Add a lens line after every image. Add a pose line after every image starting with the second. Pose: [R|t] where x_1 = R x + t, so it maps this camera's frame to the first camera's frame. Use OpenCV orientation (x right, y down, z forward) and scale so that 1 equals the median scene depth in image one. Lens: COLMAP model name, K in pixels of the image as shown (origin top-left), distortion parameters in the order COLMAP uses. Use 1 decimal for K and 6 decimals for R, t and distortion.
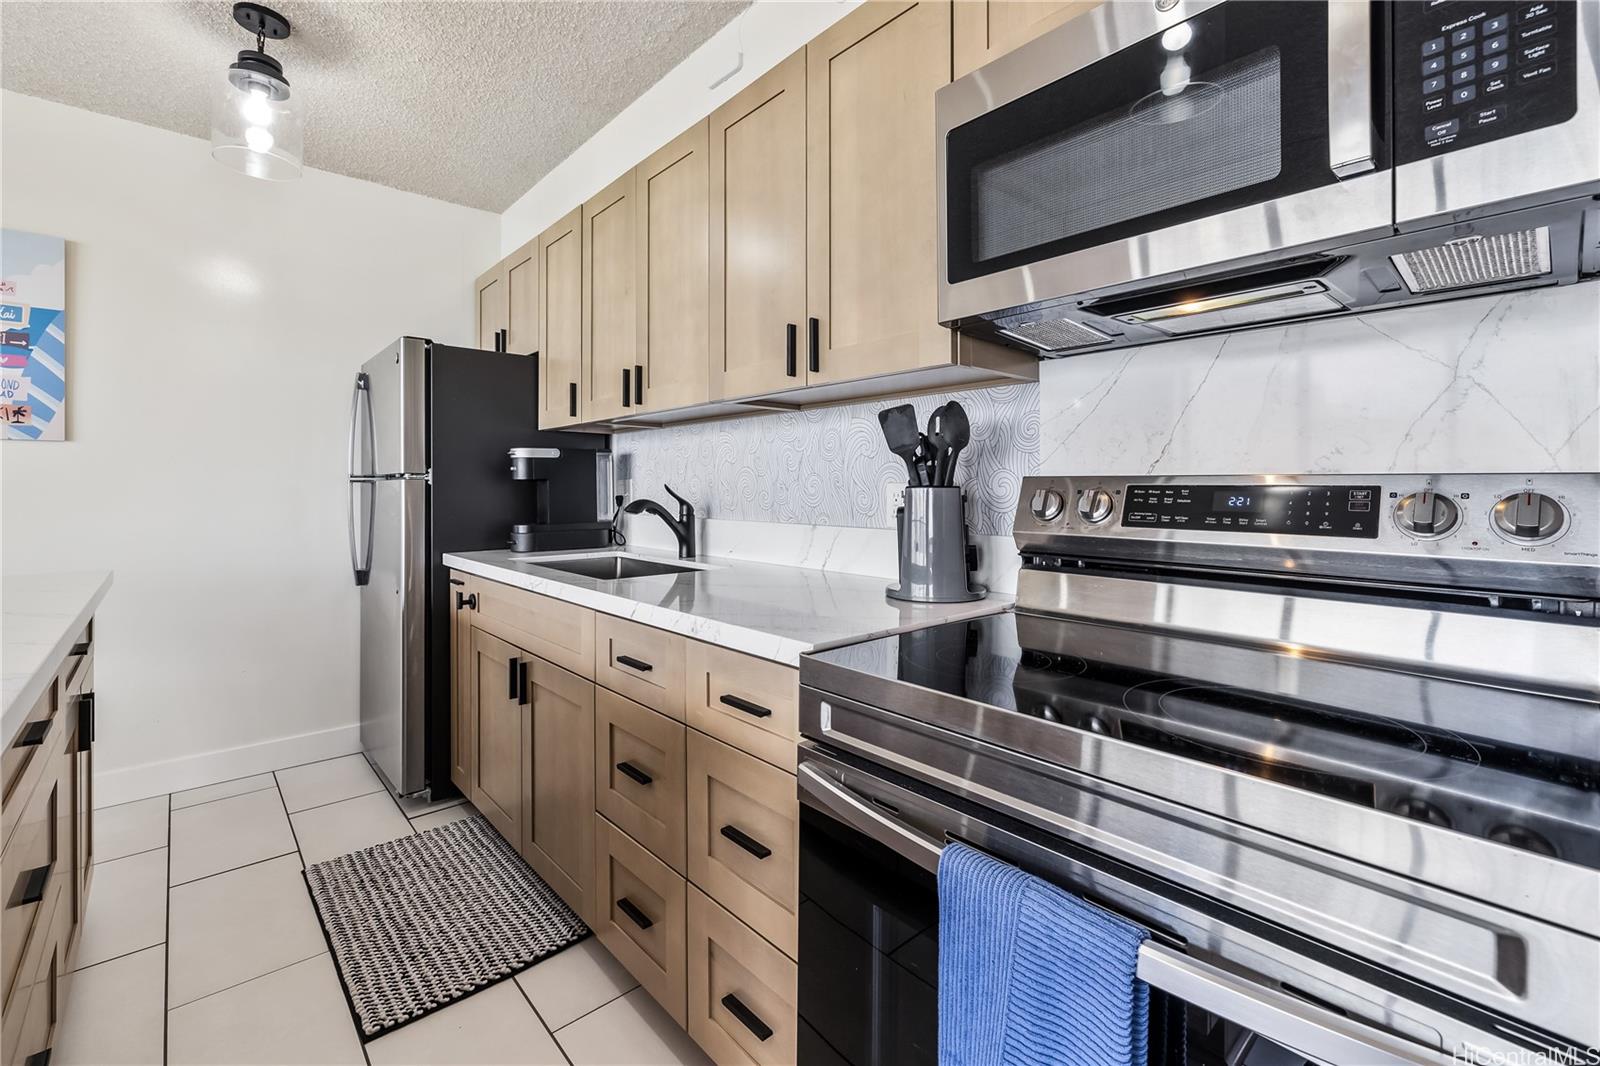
lens RADIAL K [[698.7, 0, 789.8], [0, 698.7, 488.7], [0, 0, 1]] dist [0.001495, 0.000331]
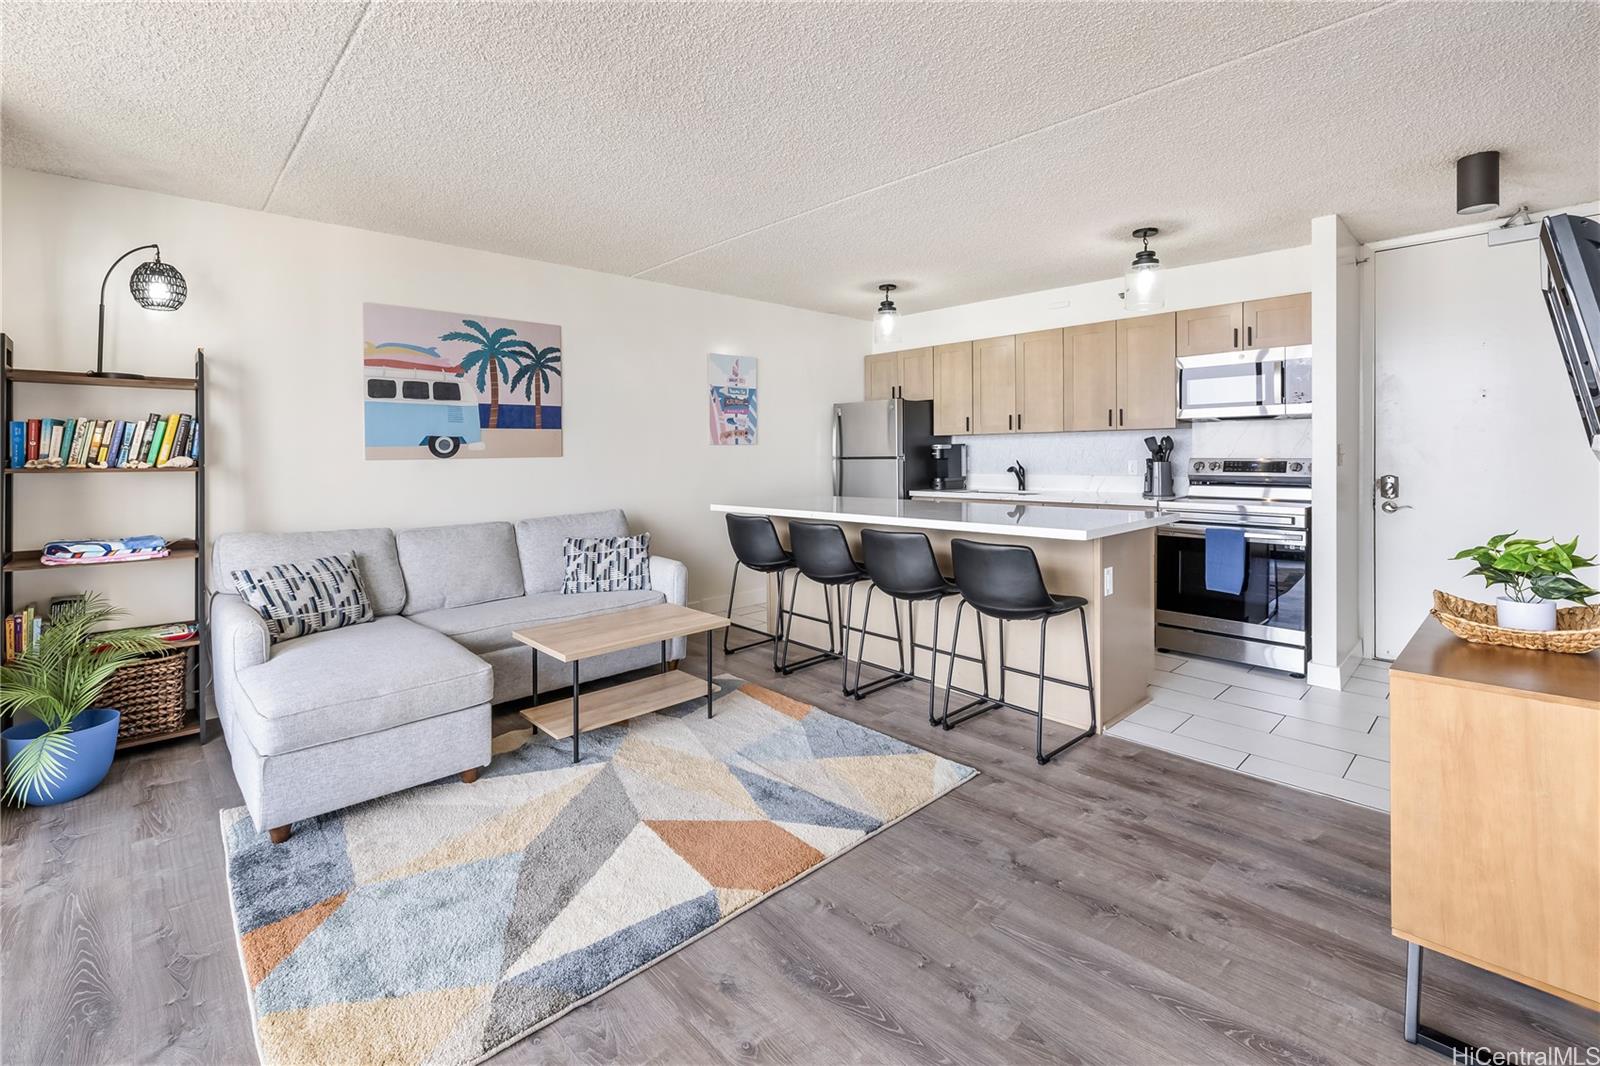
lens RADIAL K [[709.5, 0, 800.2], [0, 709.5, 459.8], [0, 0, 1]] dist [-0.001165, 0.000143]
pose [[0.999263, -0.011813, 0.036528, -1.586582], [0.011550, 0.999906, 0.007394, -0.053761], [-0.036612, -0.006967, 0.999305, -2.231910]]
